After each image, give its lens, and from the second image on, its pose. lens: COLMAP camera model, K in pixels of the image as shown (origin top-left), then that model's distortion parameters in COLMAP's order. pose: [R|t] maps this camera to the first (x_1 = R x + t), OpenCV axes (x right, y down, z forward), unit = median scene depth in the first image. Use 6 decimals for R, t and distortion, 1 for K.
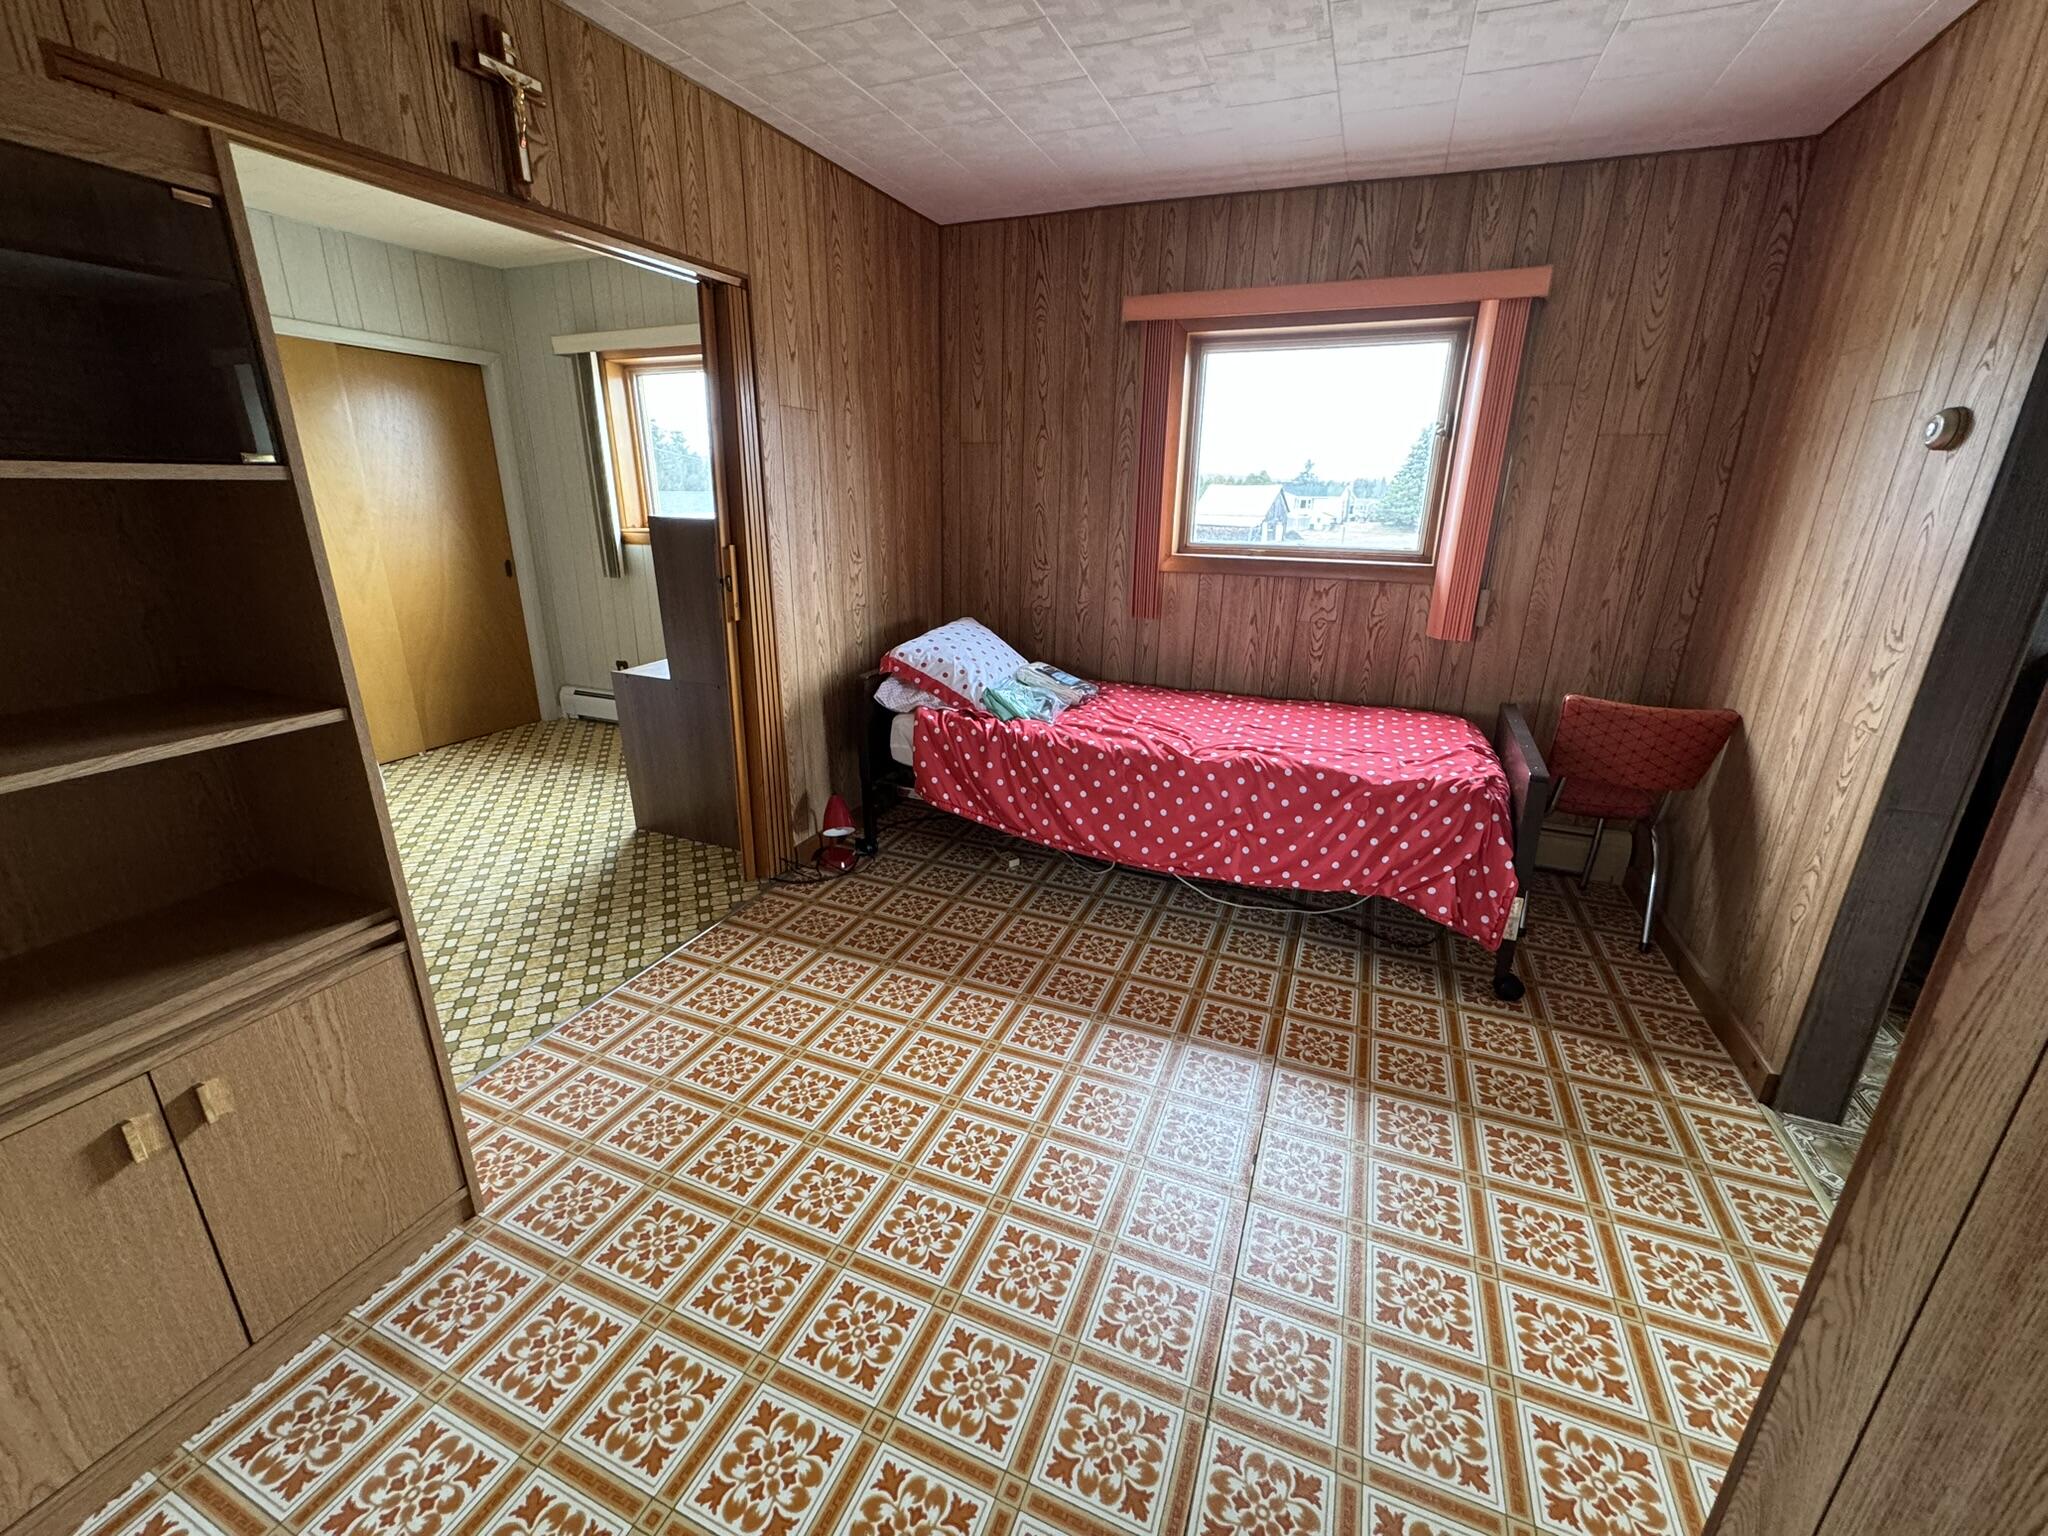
lens RADIAL K [[813.8, 0, 1023.4], [0, 813.8, 763.7], [0, 0, 1]] dist [-0.004042, 0.001059]
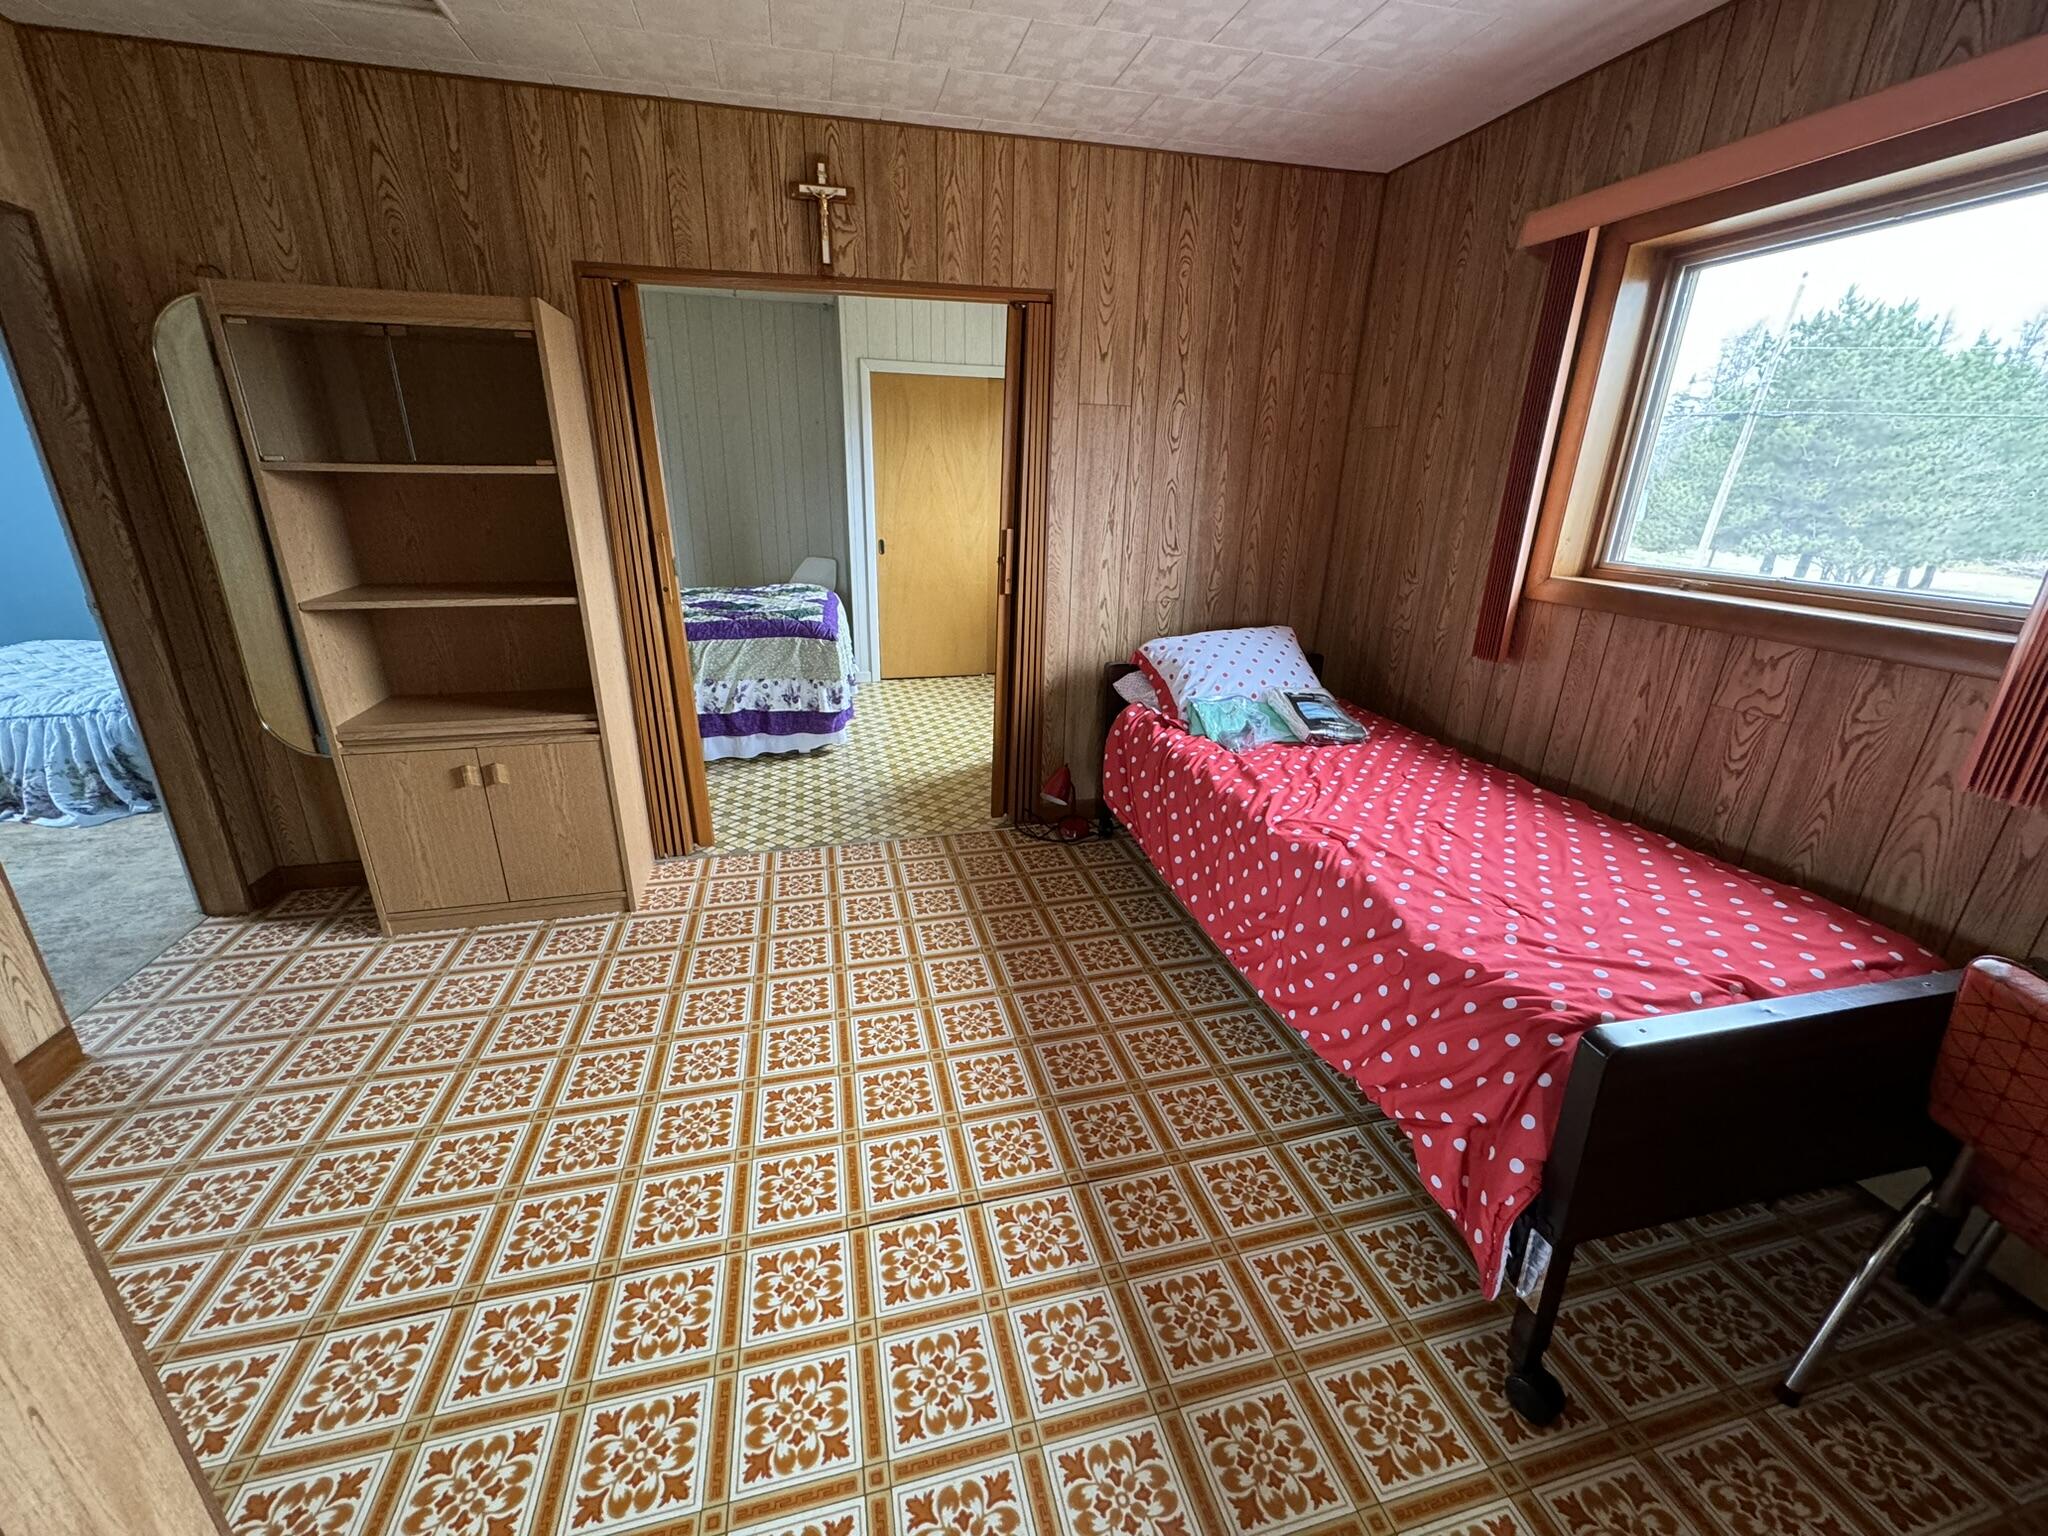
lens RADIAL K [[813.8, 0, 1027.8], [0, 813.8, 764.0], [0, 0, 1]] dist [-0.004042, 0.001059]
pose [[0.603766, 0.262037, -0.752864, 0.598062], [-0.258359, 0.957775, 0.126164, -0.095999], [0.754134, 0.118336, 0.645971, 0.294456]]
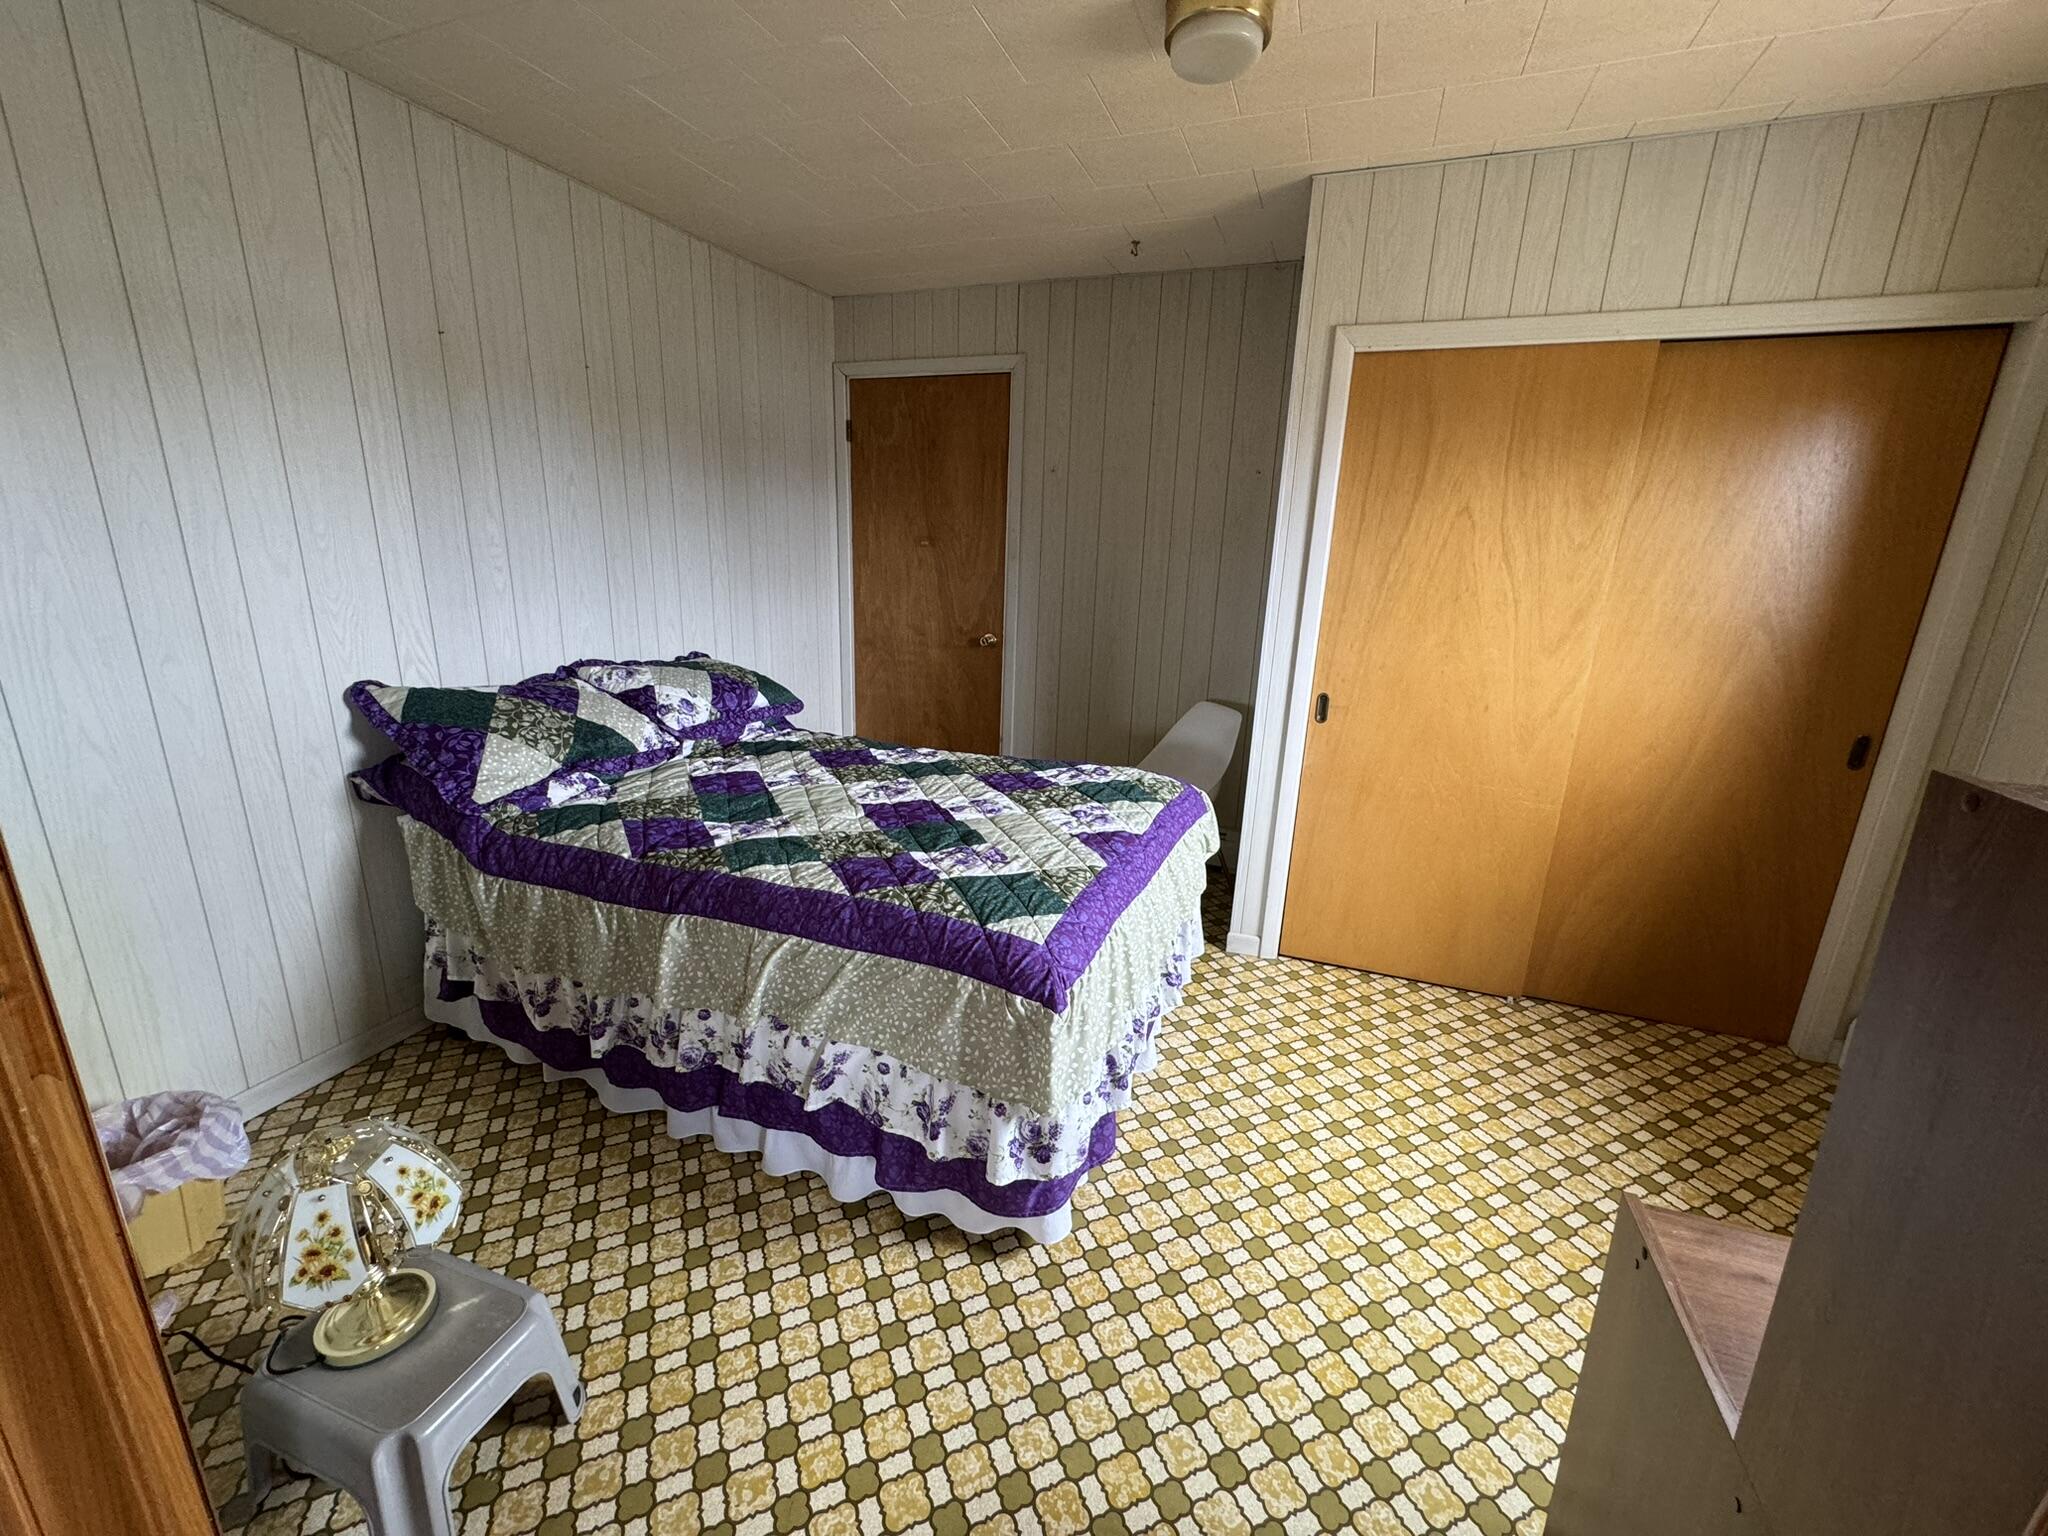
lens RADIAL K [[813.8, 0, 1020.0], [0, 813.8, 764.6], [0, 0, 1]] dist [-0.004042, 0.001059]
pose [[0.022885, 0.246001, -0.968999, -0.305185], [-0.339866, 0.913440, 0.223870, -0.295530], [0.940195, 0.324207, 0.104511, 0.829682]]
